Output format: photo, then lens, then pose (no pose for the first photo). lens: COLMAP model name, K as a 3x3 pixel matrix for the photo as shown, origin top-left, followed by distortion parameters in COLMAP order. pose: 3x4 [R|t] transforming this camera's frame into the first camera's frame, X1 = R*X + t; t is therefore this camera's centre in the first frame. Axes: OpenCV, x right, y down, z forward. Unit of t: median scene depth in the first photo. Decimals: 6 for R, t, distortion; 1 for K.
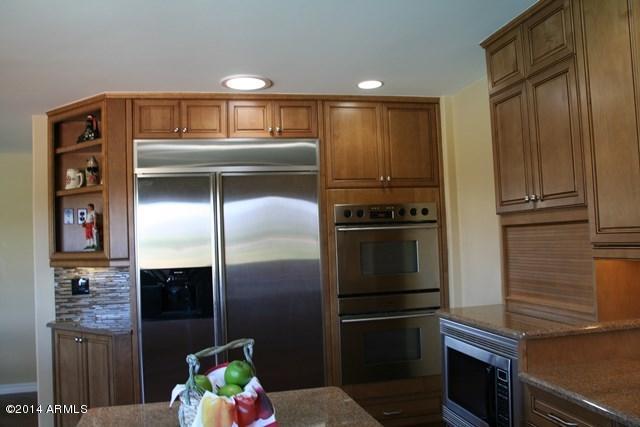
lens RADIAL K [[539.6, 0, 320.0], [0, 539.6, 213.5], [0, 0, 1]] dist [-0.178623, 0.160772]
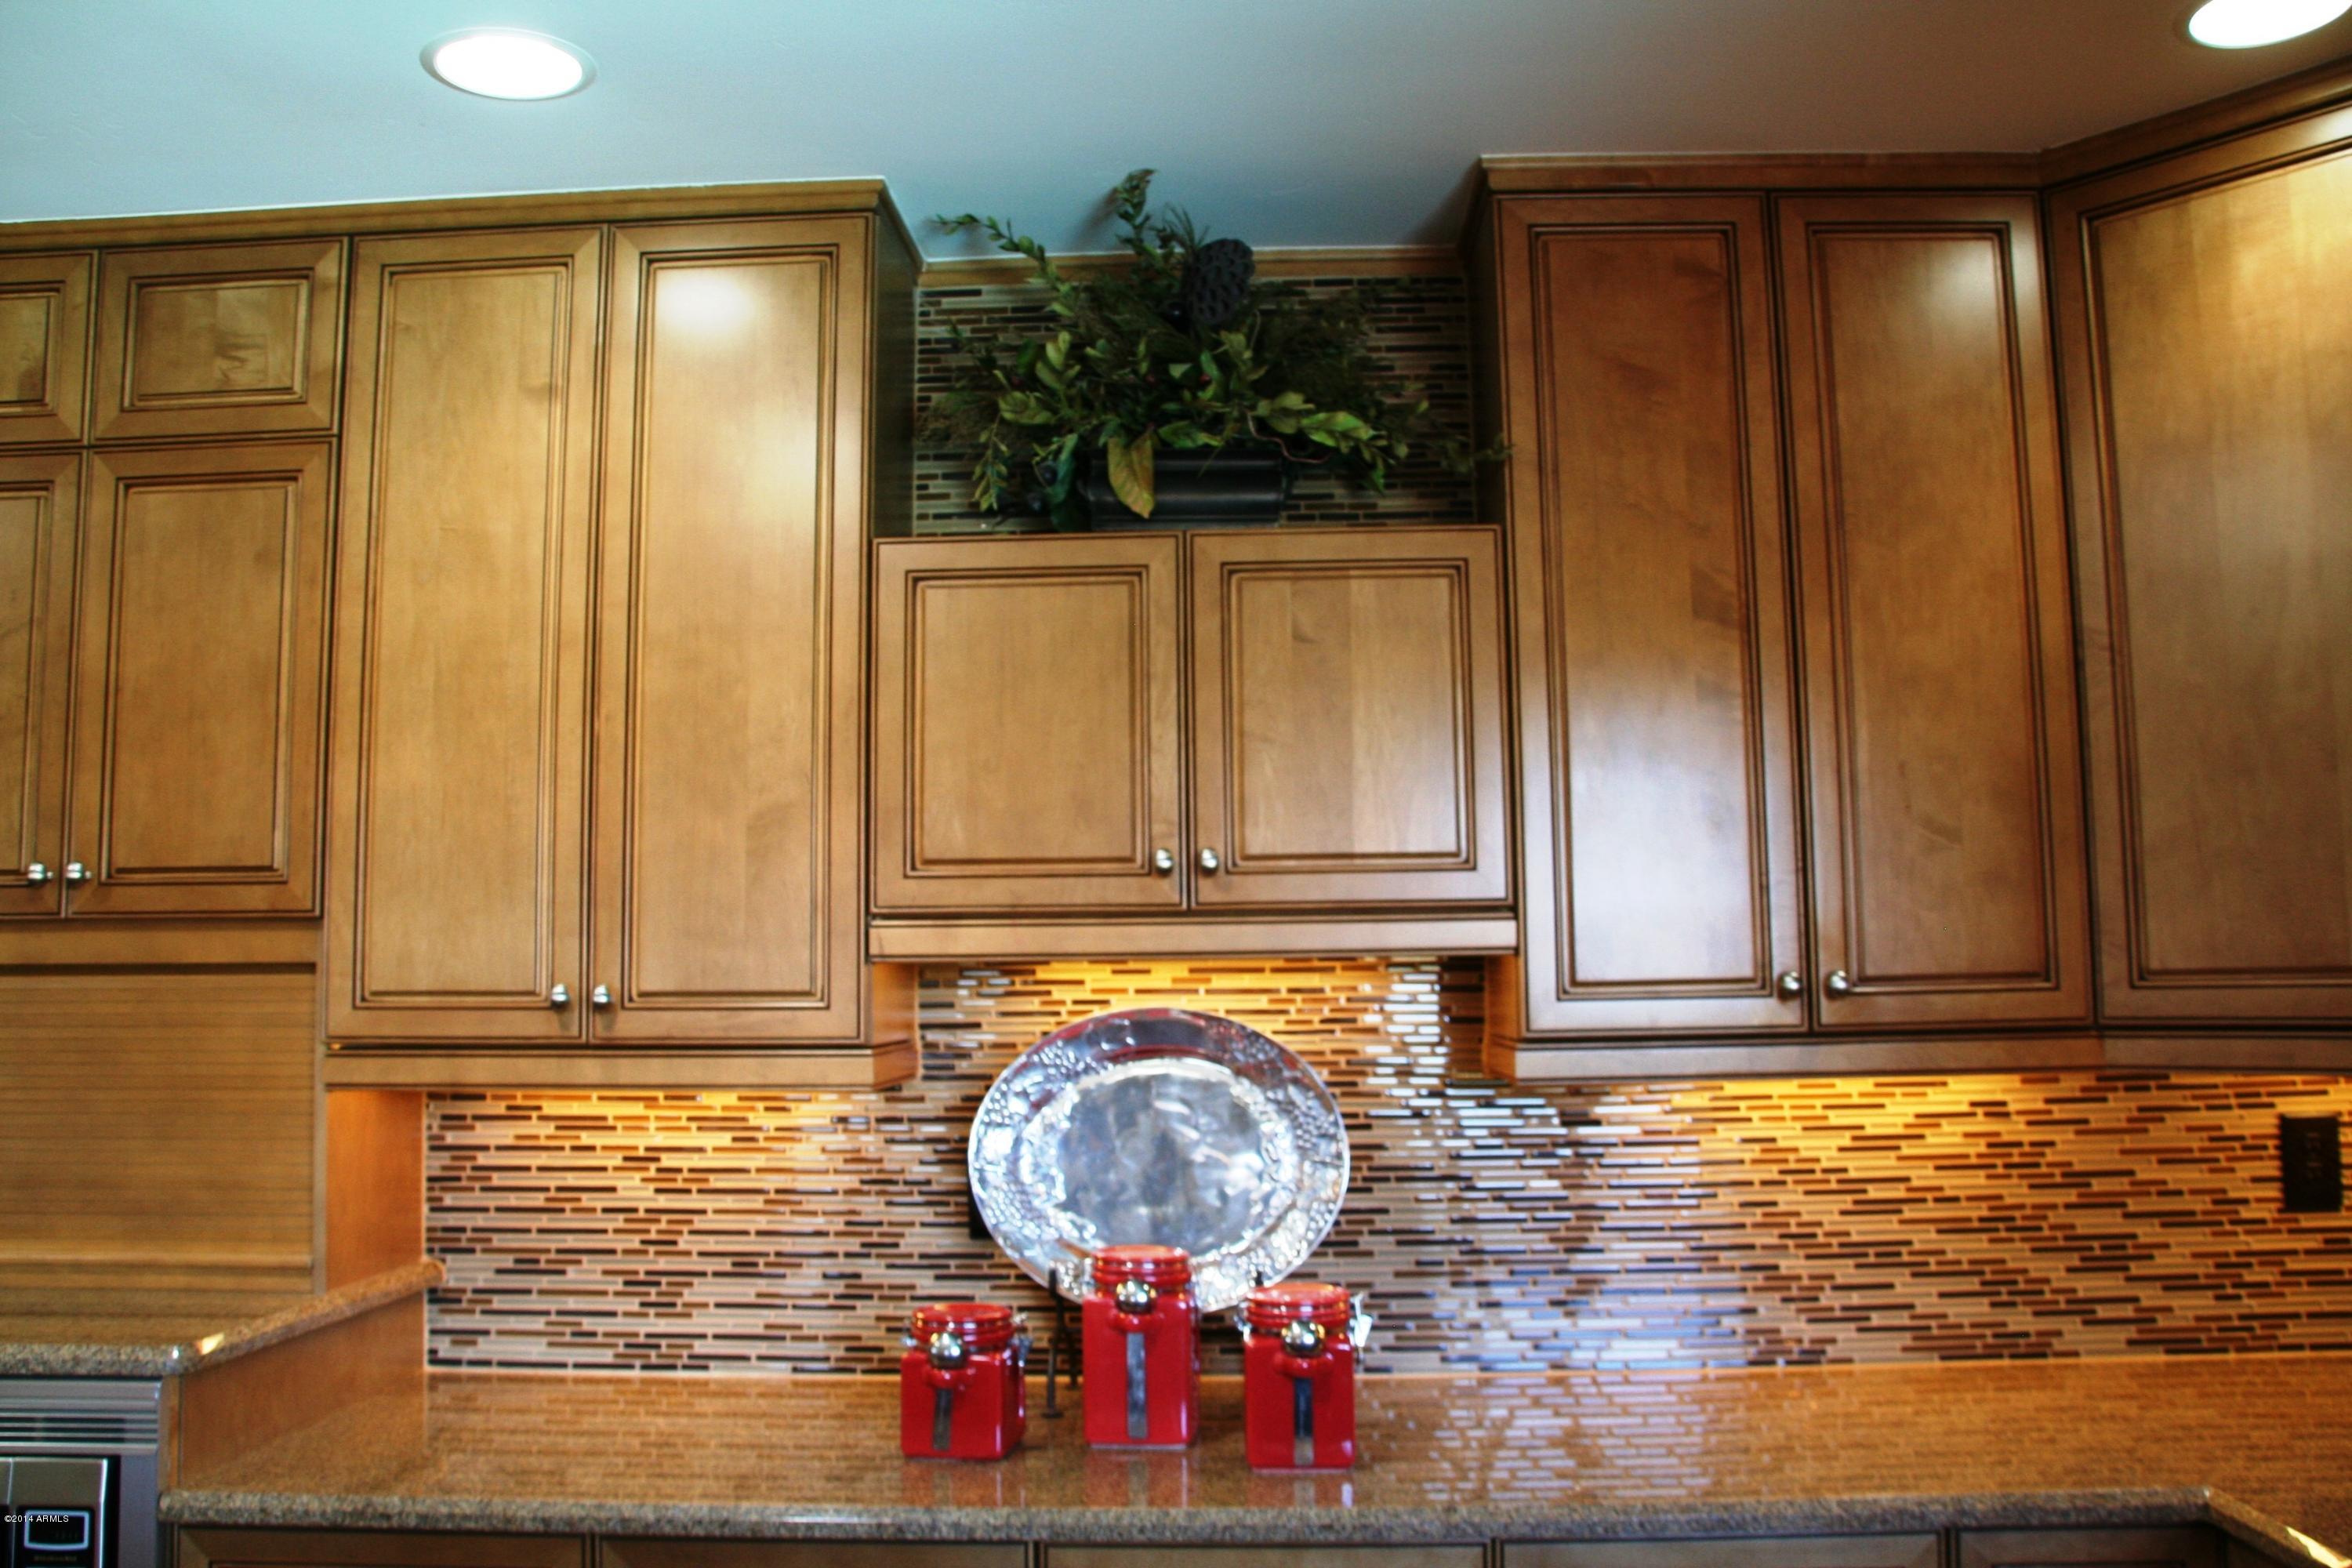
lens RADIAL K [[1983.0, 0, 1176.0], [0, 1983.0, 784.0], [0, 0, 1]] dist [-0.178623, 0.160772]
pose [[0.240159, 0.139405, 0.960672, -0.469017], [-0.038658, 0.990223, -0.134029, 0.038972], [-0.969964, -0.004950, 0.243200, 0.210132]]
